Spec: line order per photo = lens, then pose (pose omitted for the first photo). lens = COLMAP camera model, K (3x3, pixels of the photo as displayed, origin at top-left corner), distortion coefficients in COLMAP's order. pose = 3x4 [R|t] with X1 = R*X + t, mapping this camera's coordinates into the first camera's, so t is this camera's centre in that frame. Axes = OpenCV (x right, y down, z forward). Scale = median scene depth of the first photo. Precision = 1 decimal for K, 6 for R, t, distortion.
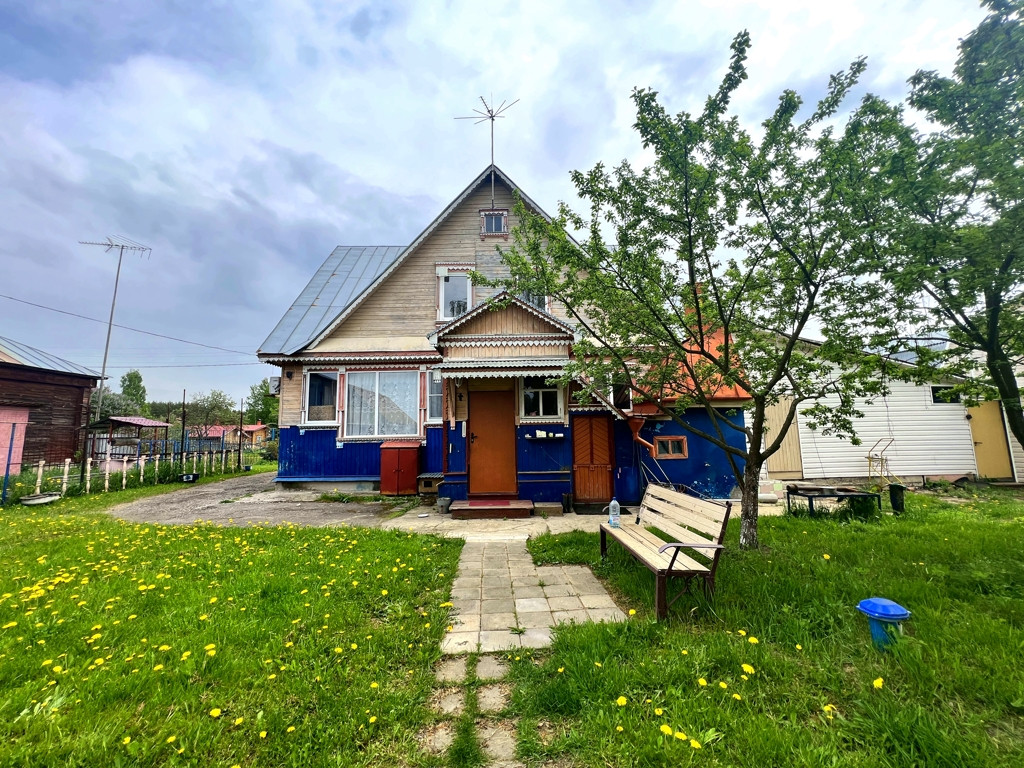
lens RADIAL K [[409.4, 0, 511.0], [0, 409.4, 383.6], [0, 0, 1]] dist [-0.003139, 0.000542]
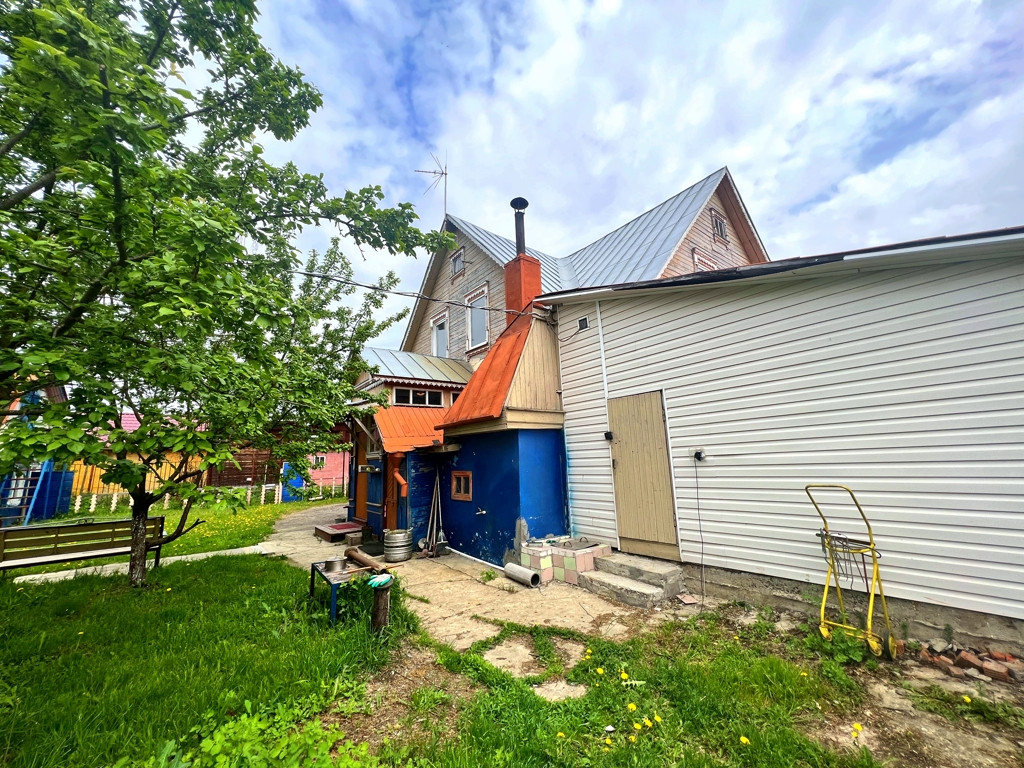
lens RADIAL K [[409.4, 0, 511.0], [0, 409.4, 383.6], [0, 0, 1]] dist [-0.003139, 0.000542]
pose [[0.595891, -0.150236, -0.788887, 0.922236], [0.127621, 0.987577, -0.091676, 0.037303], [0.792860, -0.046050, 0.607661, 0.500115]]
